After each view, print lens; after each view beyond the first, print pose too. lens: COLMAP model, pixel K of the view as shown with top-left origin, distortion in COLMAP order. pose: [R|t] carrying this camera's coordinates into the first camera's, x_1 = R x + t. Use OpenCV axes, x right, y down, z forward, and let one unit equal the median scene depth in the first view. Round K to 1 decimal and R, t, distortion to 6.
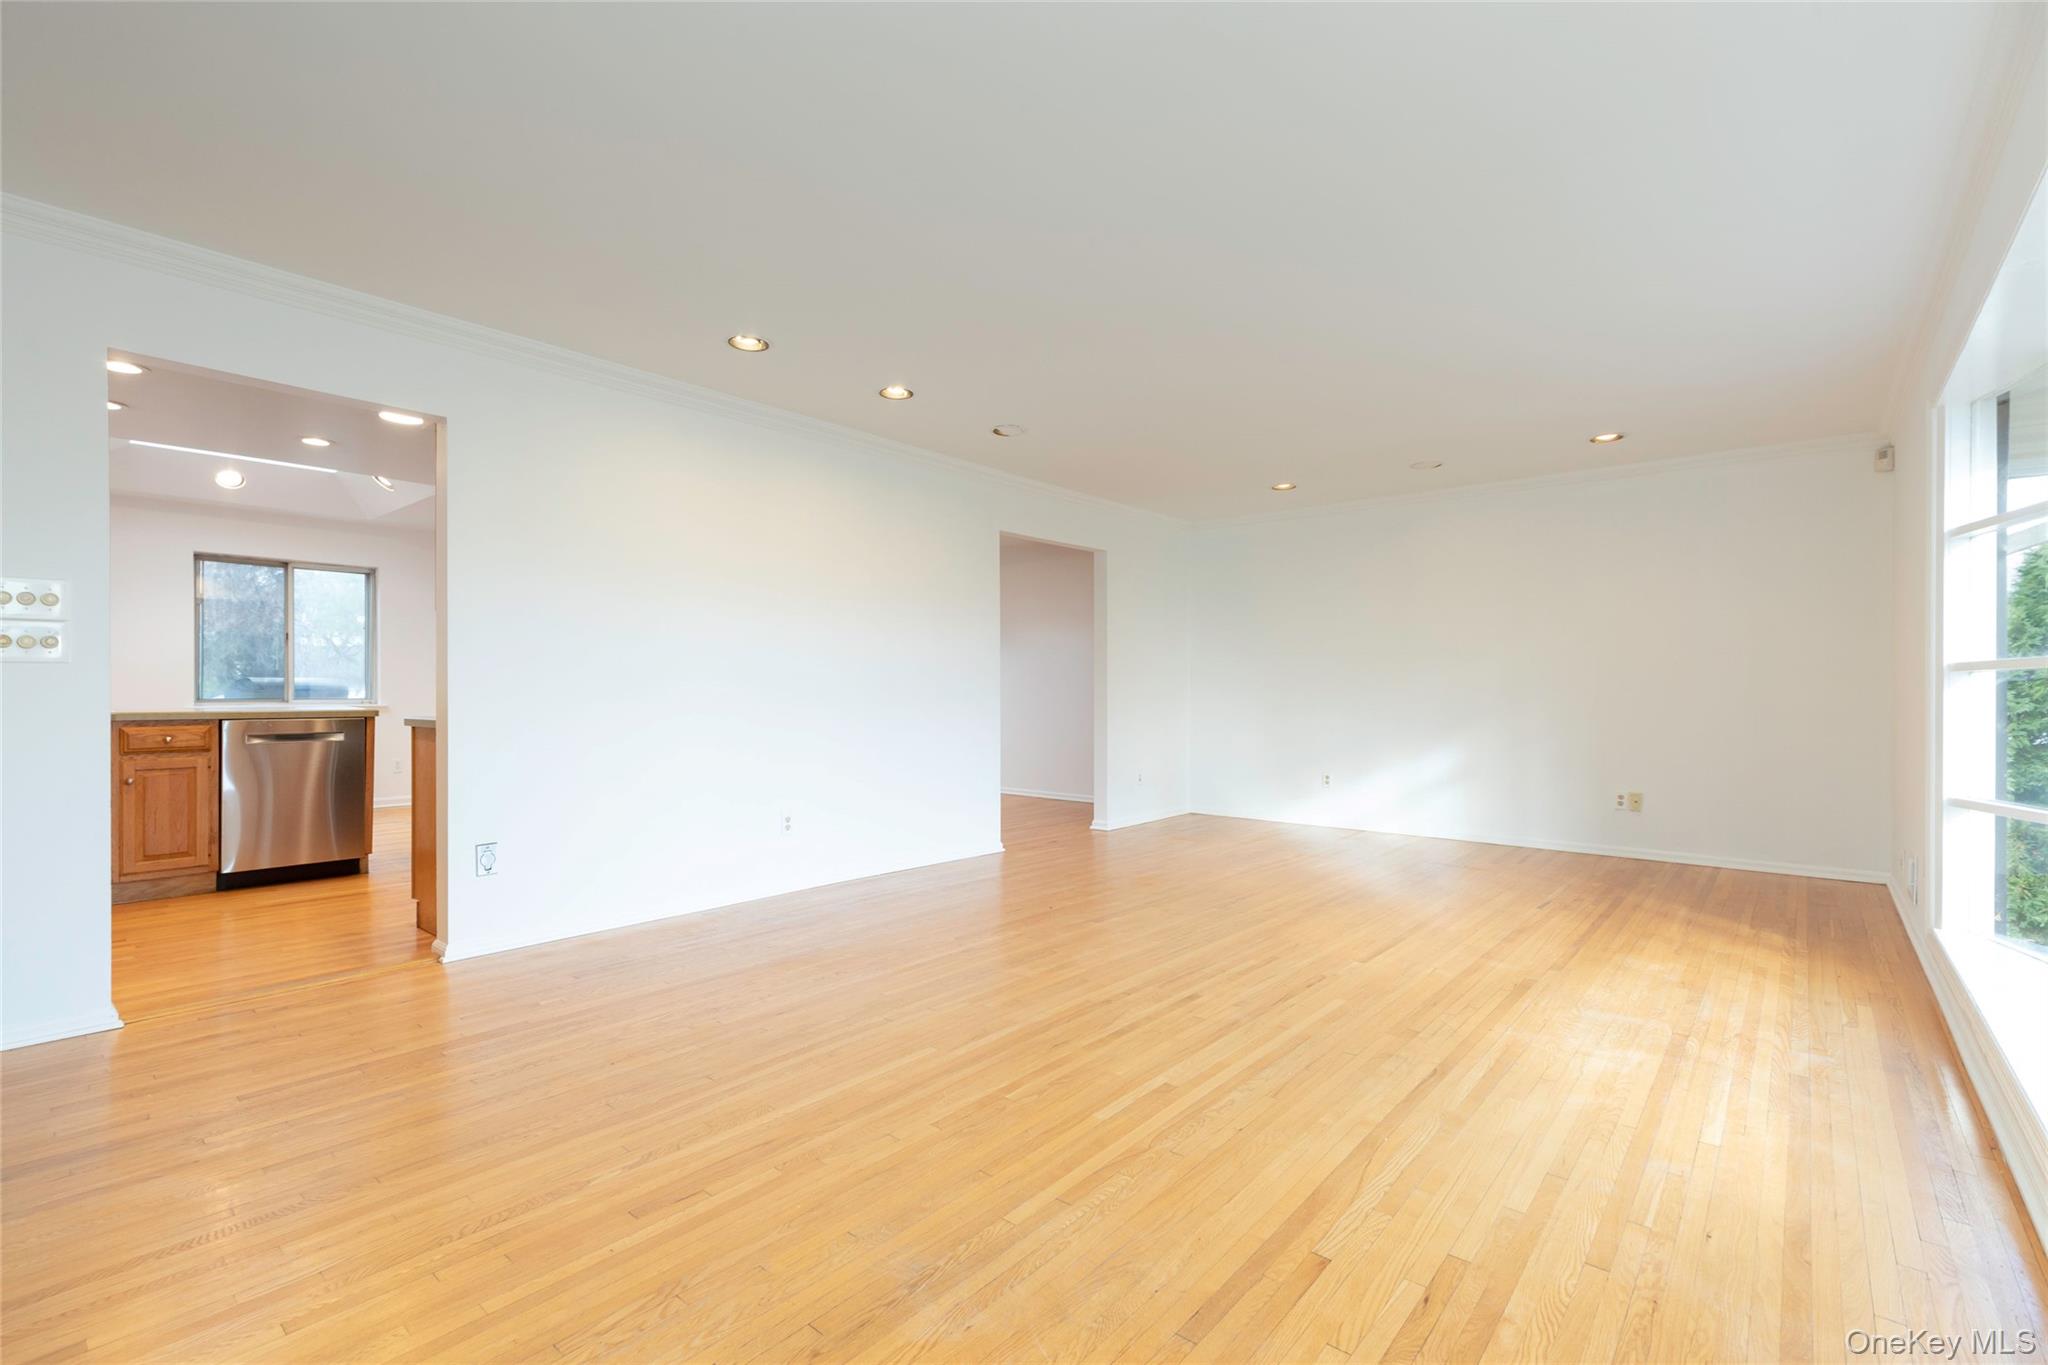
lens RADIAL K [[926.6, 0, 1025.9], [0, 926.6, 685.2], [0, 0, 1]] dist [0.012478, 0.000465]
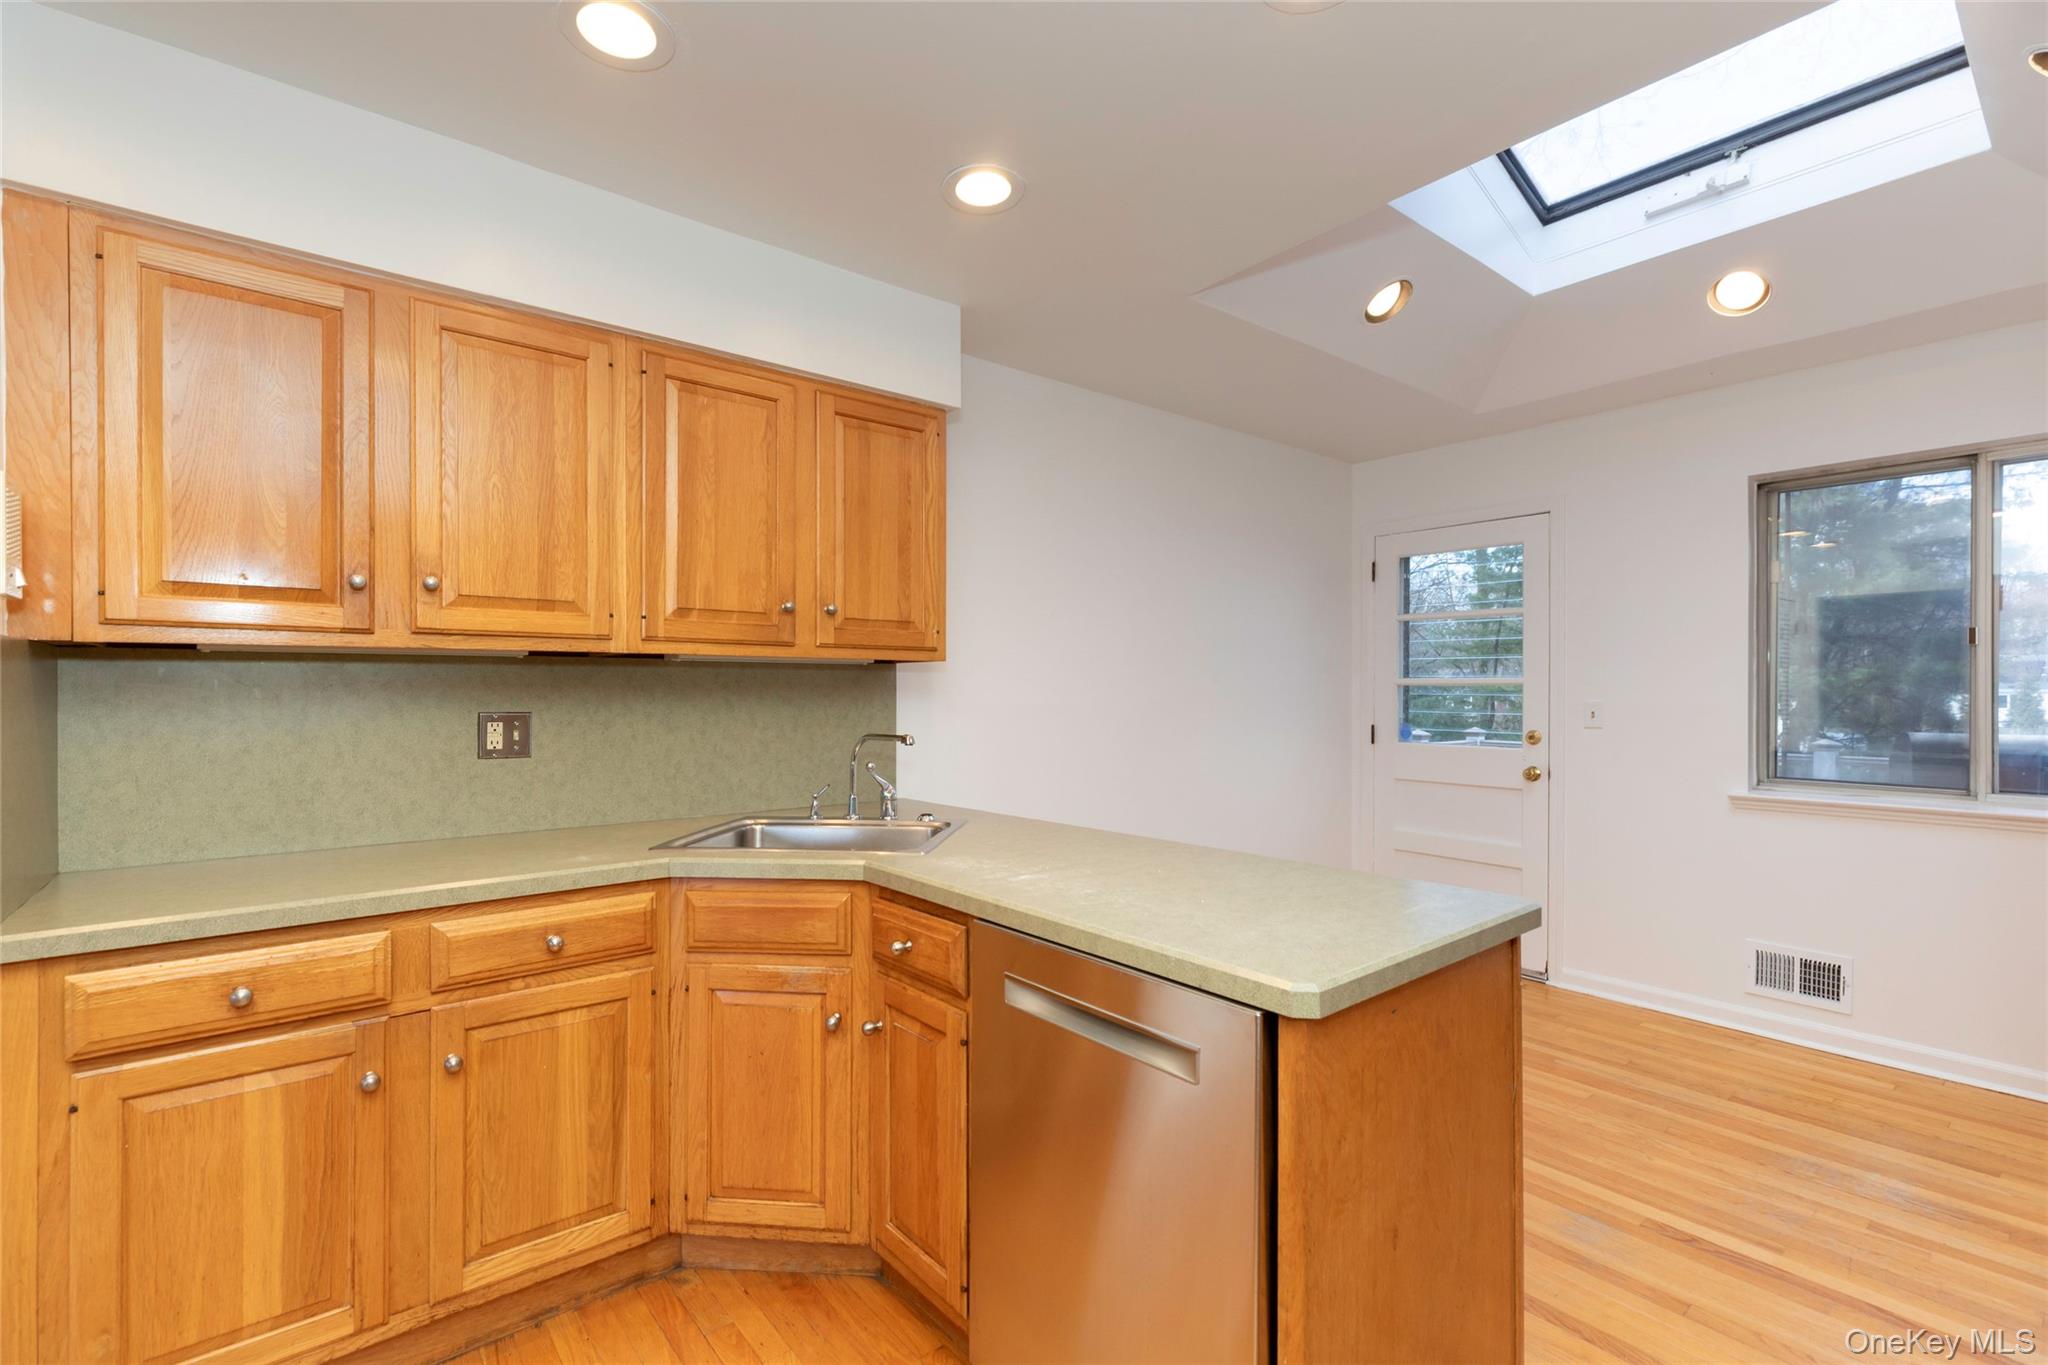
lens RADIAL K [[906.9, 0, 1024.0], [0, 906.9, 682.5], [0, 0, 1]] dist [0.004819, 0.000615]
pose [[-0.173836, -0.010338, -0.984720, -0.527425], [0.003129, 0.999934, -0.011050, -0.047031], [0.984770, -0.005002, -0.173792, 1.075877]]
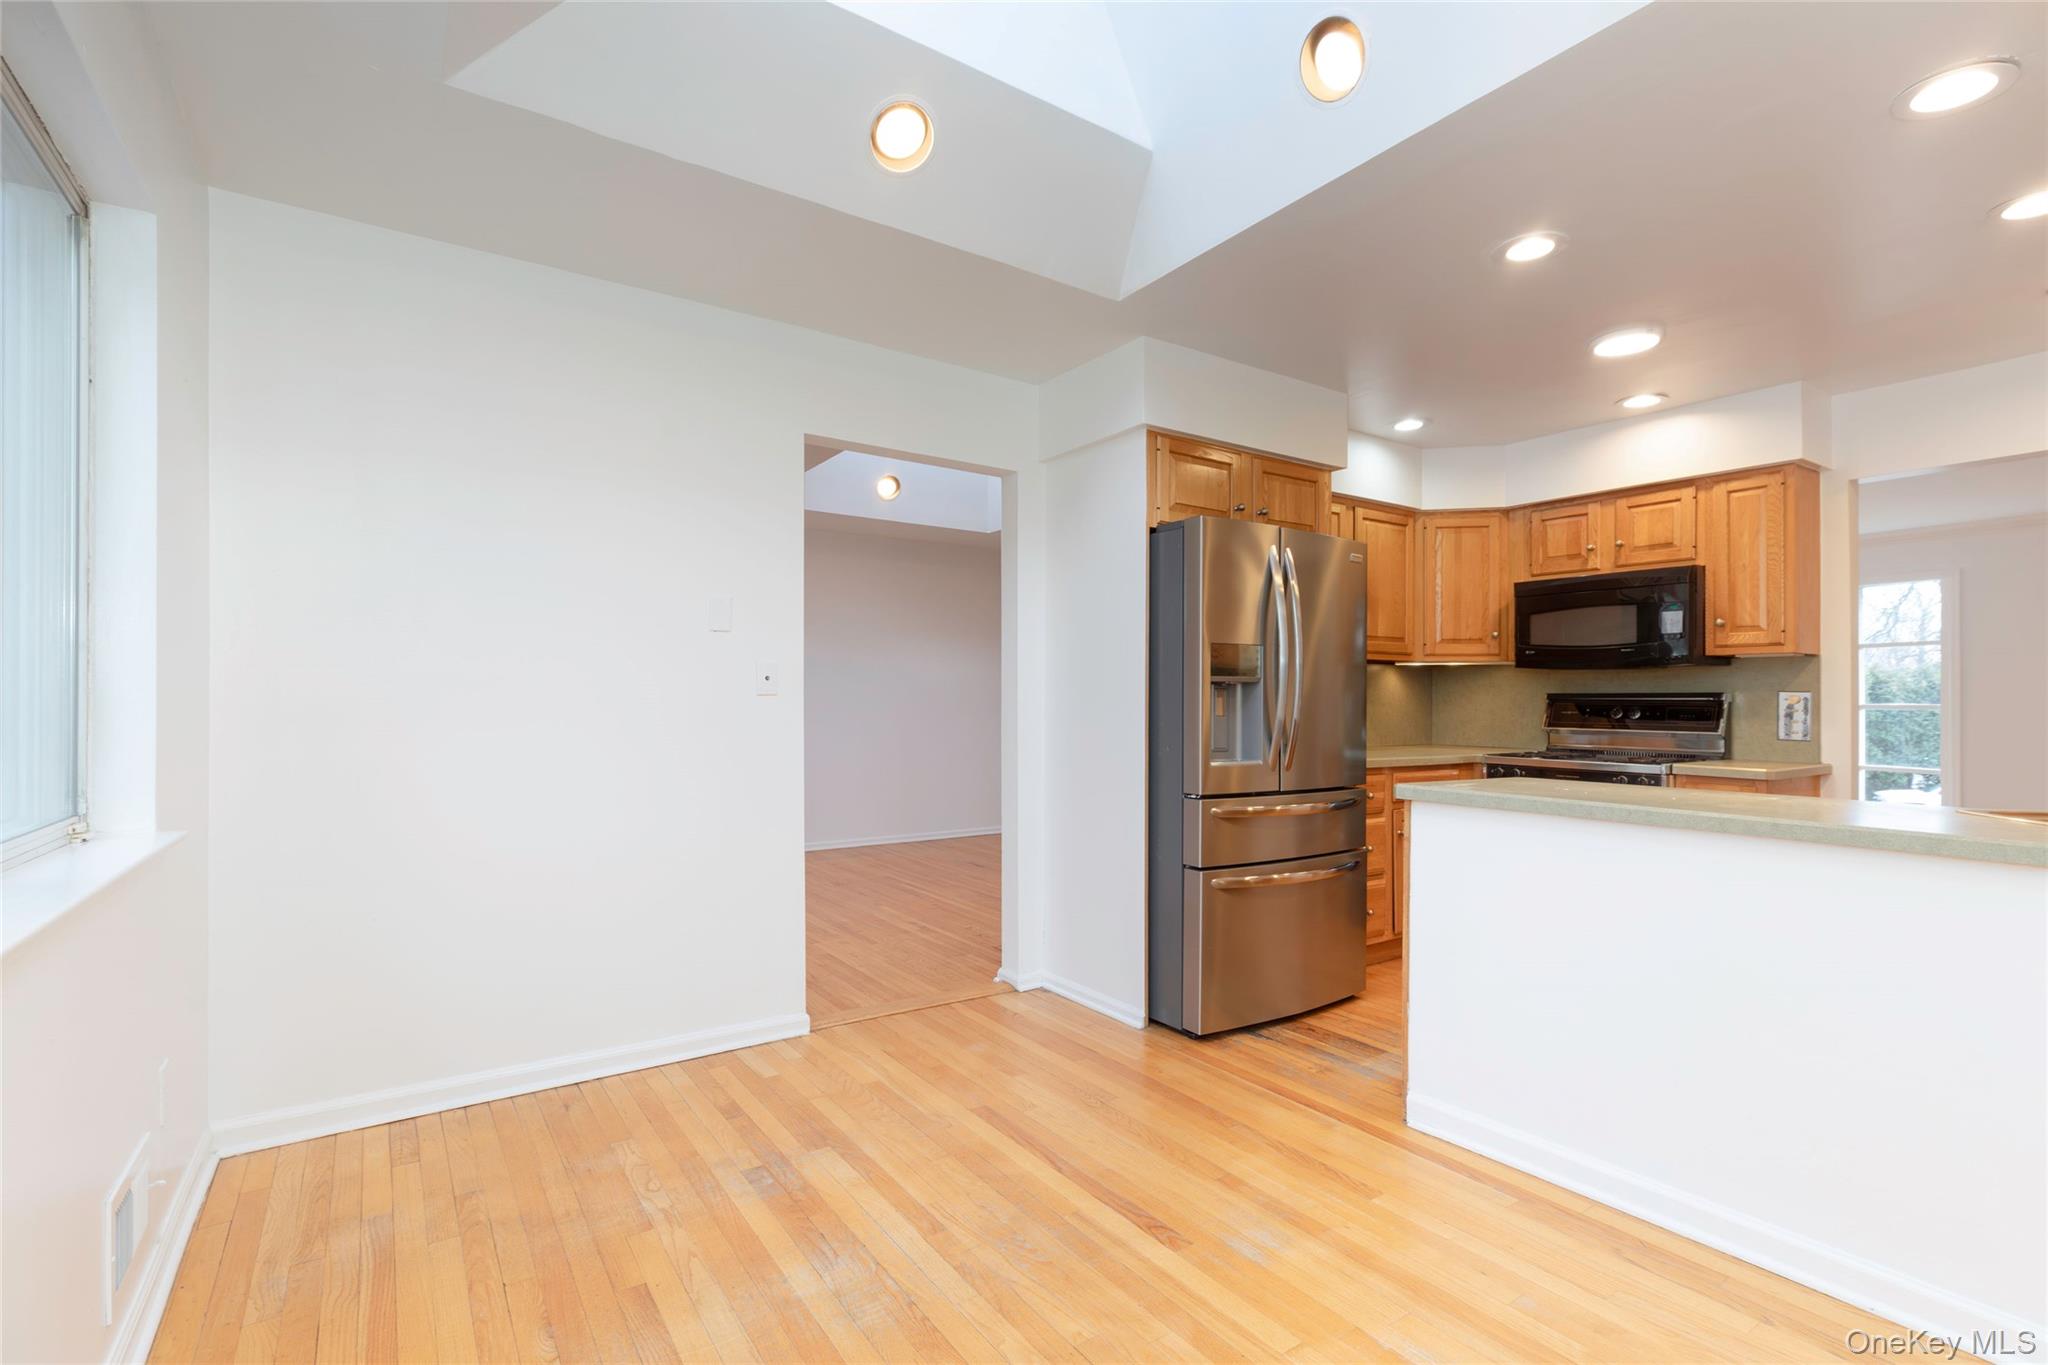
lens RADIAL K [[926.6, 0, 1025.9], [0, 926.6, 685.2], [0, 0, 1]] dist [0.012478, 0.000465]
pose [[0.263878, 0.013768, 0.964458, -1.456994], [-0.003340, 0.999905, -0.013361, -0.021532], [-0.964550, 0.000304, 0.263899, 1.262194]]
